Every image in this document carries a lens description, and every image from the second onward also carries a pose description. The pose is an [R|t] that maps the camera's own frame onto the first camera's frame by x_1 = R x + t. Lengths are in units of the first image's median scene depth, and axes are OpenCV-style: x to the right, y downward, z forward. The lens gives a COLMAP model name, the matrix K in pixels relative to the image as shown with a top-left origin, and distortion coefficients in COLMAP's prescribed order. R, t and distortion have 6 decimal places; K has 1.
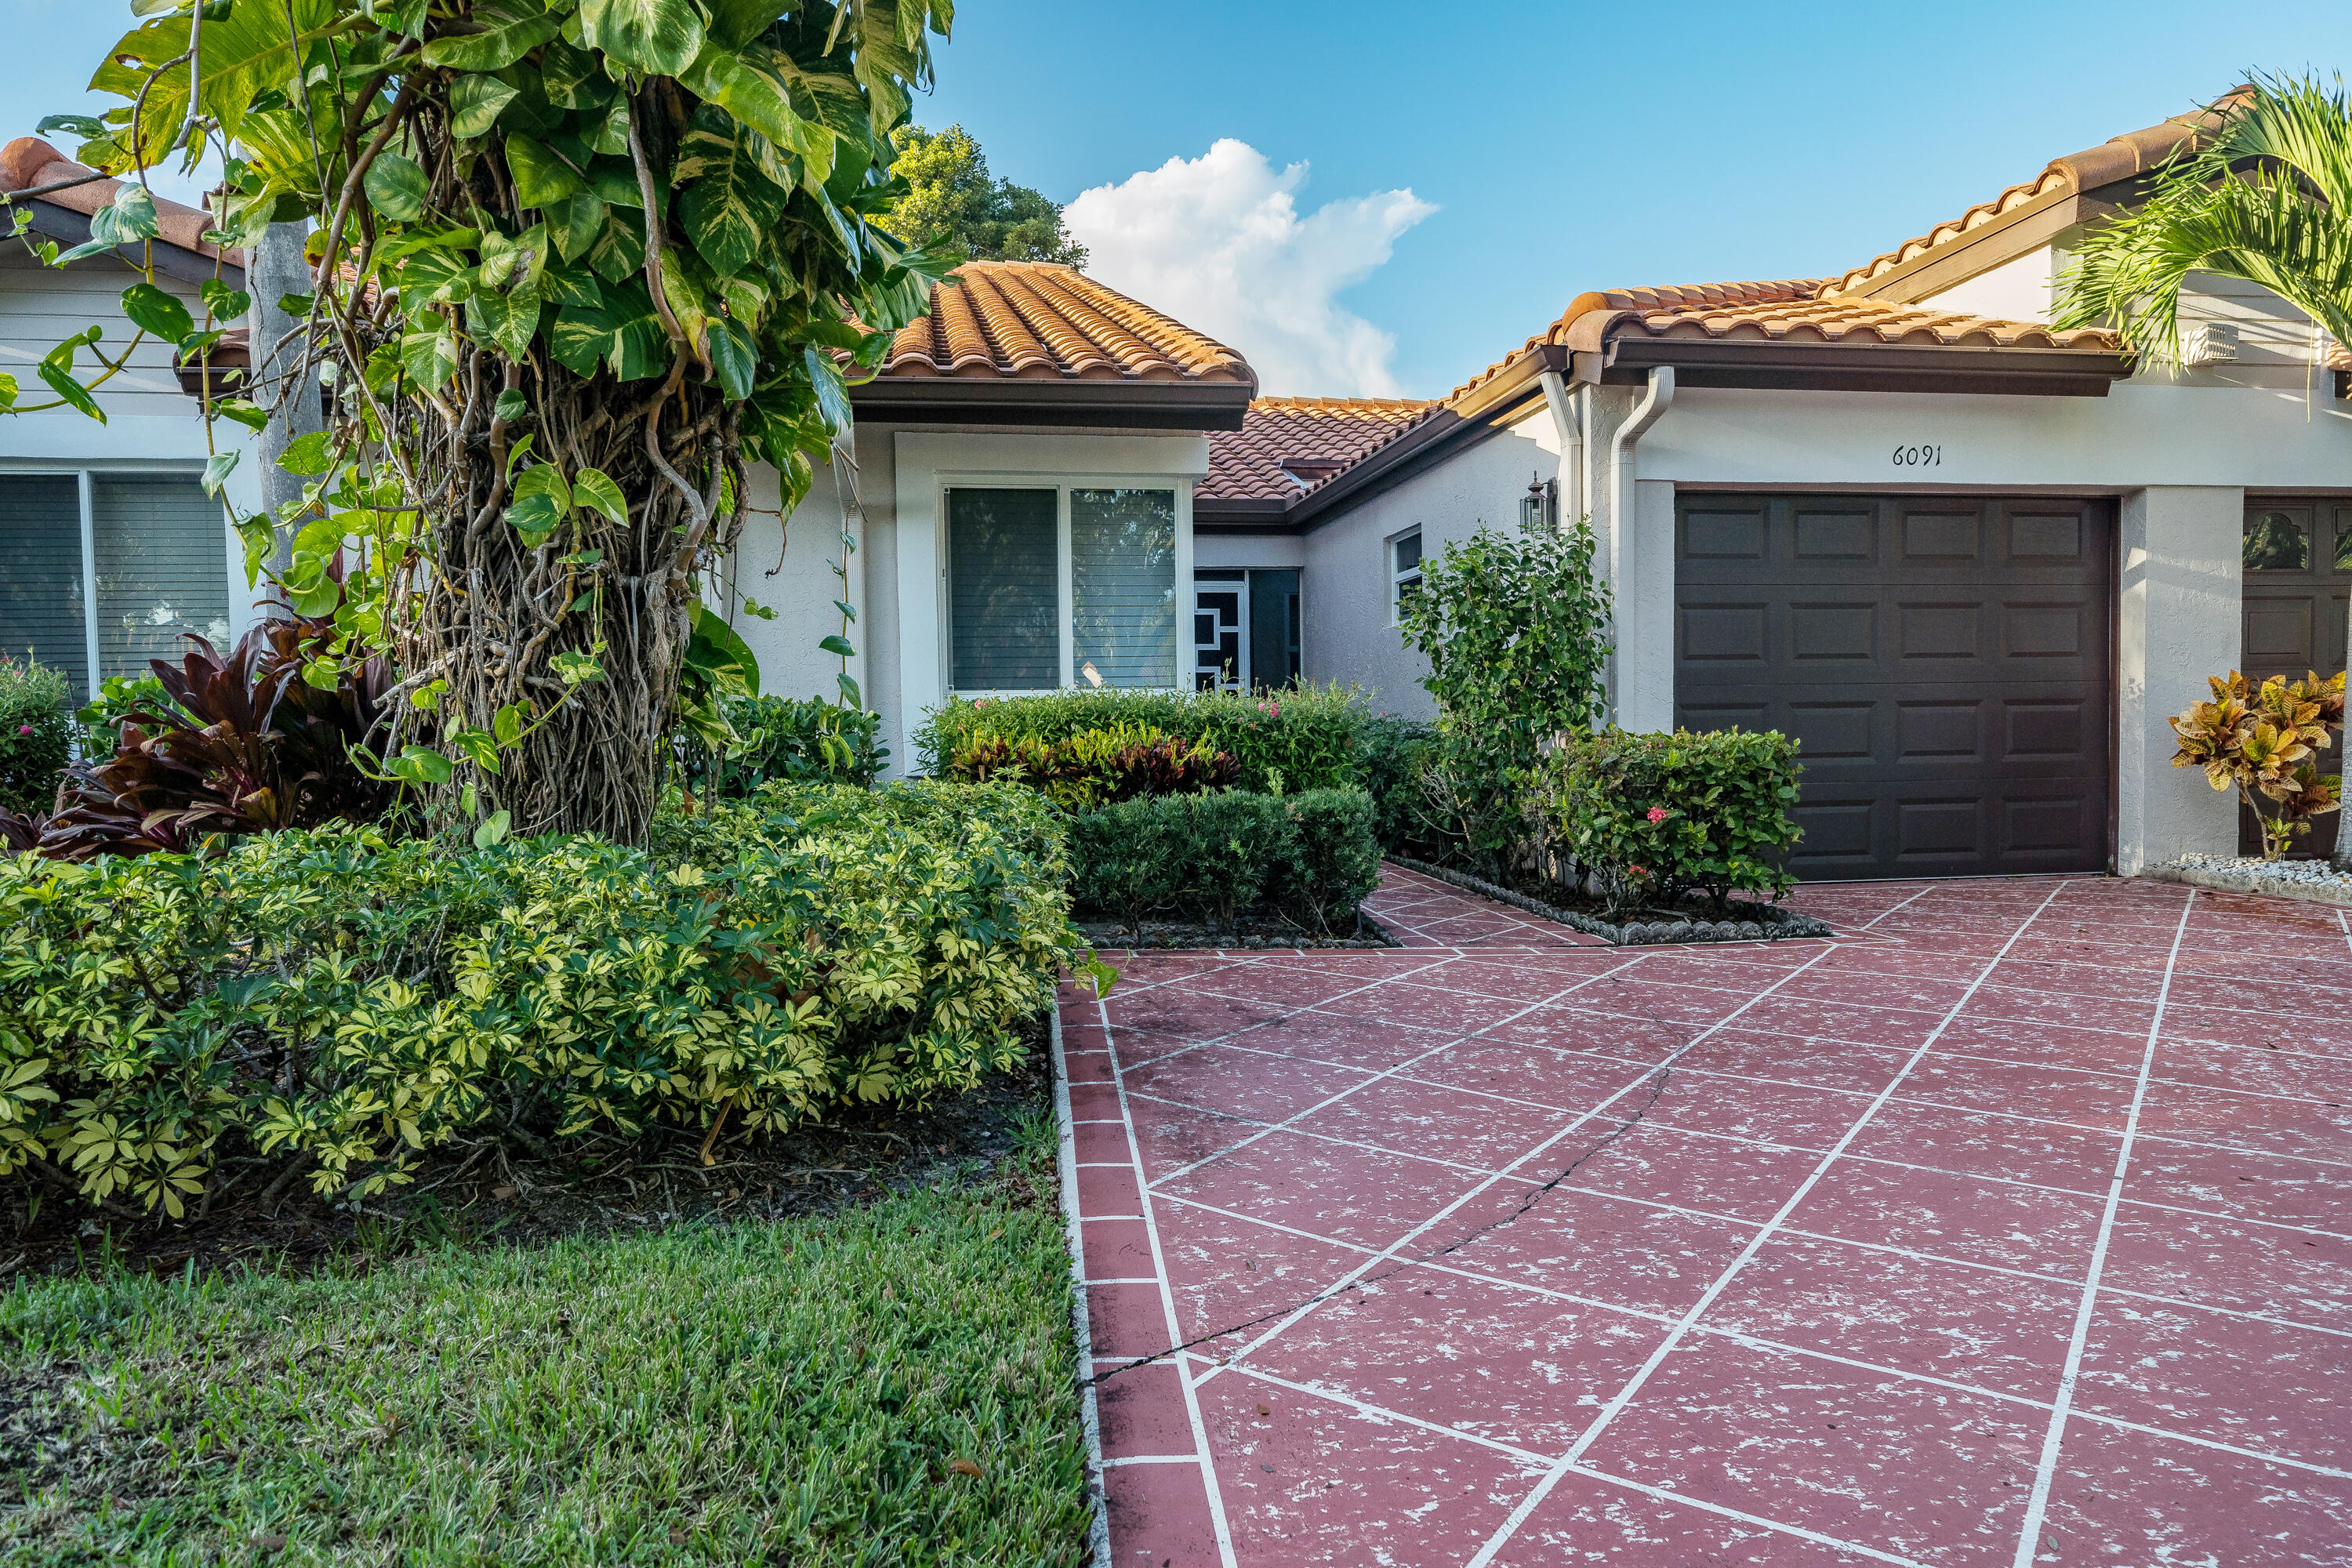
lens RADIAL K [[1629.4, 0, 1176.4], [0, 1629.4, 786.1], [0, 0, 1]] dist [0.000529, 0.001958]
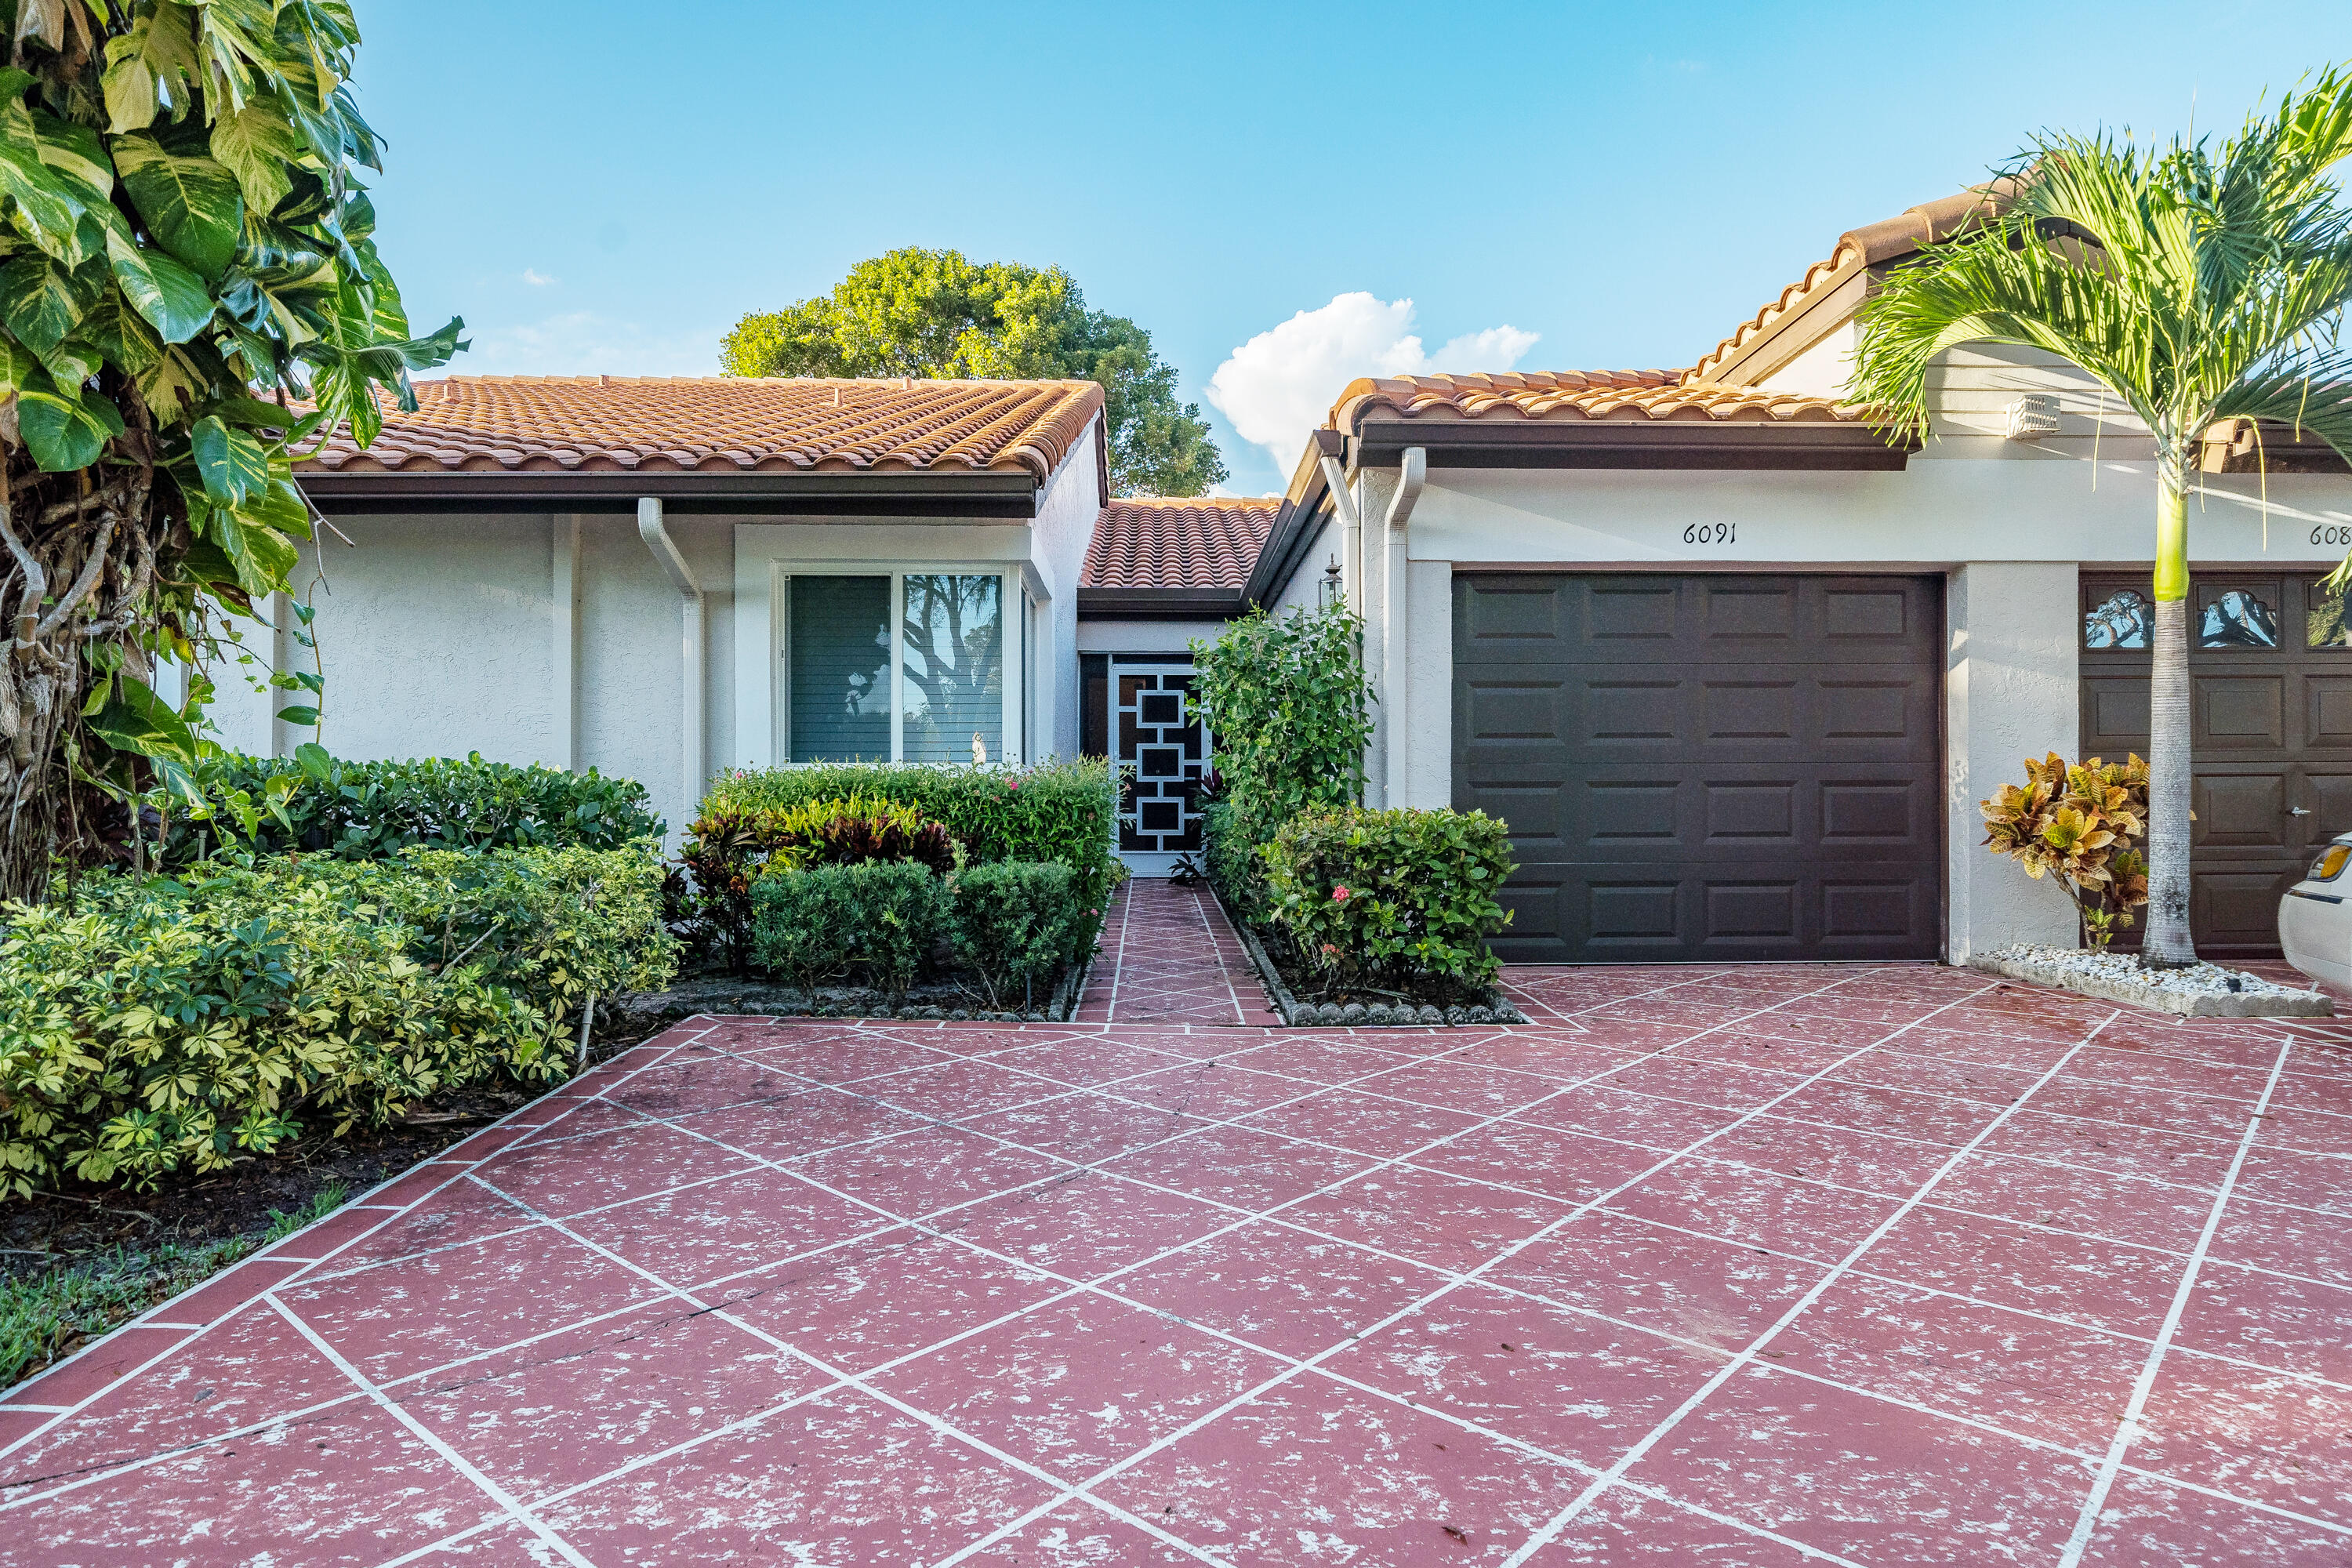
lens RADIAL K [[1445.3, 0, 1179.6], [0, 1445.3, 782.7], [0, 0, 1]] dist [0.002441, -0.000266]
pose [[0.991426, 0.009479, -0.130323, 0.288963], [-0.015644, 0.998802, -0.046364, -0.006822], [0.129727, 0.048006, 0.990387, 0.110339]]
